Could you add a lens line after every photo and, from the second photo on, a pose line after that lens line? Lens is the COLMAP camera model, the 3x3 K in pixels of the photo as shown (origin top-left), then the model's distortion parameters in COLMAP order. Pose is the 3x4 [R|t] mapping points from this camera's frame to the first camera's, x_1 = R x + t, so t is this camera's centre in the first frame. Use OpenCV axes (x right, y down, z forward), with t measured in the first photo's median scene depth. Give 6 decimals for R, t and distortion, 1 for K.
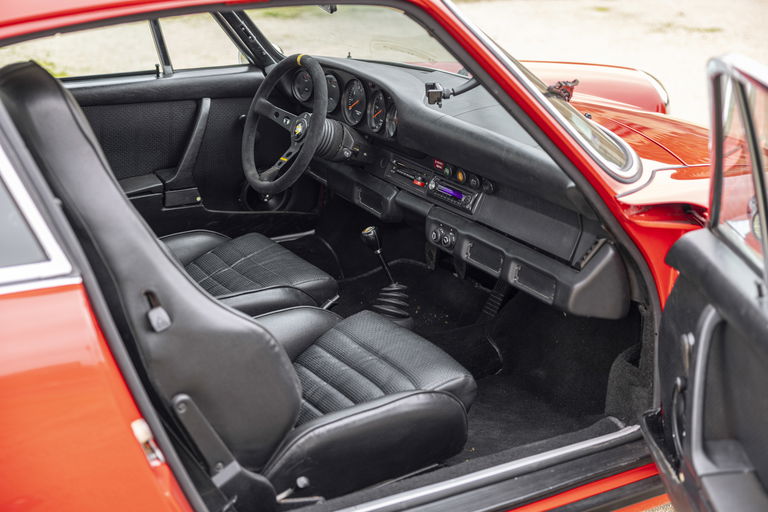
lens RADIAL K [[1054.2, 0, 384.0], [0, 1054.2, 256.0], [0, 0, 1]] dist [0.157183, -0.001616]
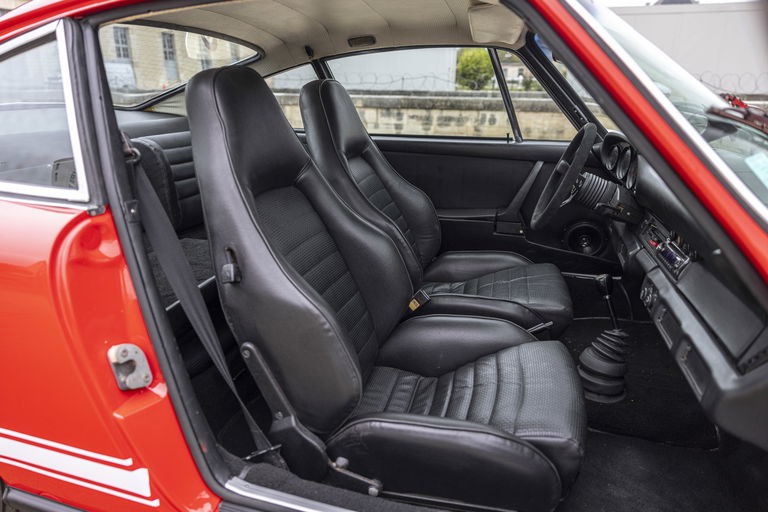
lens RADIAL K [[509.3, 0, 384.0], [0, 509.3, 256.0], [0, 0, 1]] dist [0.001659, 0.000322]
pose [[0.709231, 0.218588, -0.670232, 0.182557], [-0.241737, 0.968482, 0.060056, -0.022202], [0.662235, 0.119426, 0.739718, 0.446487]]
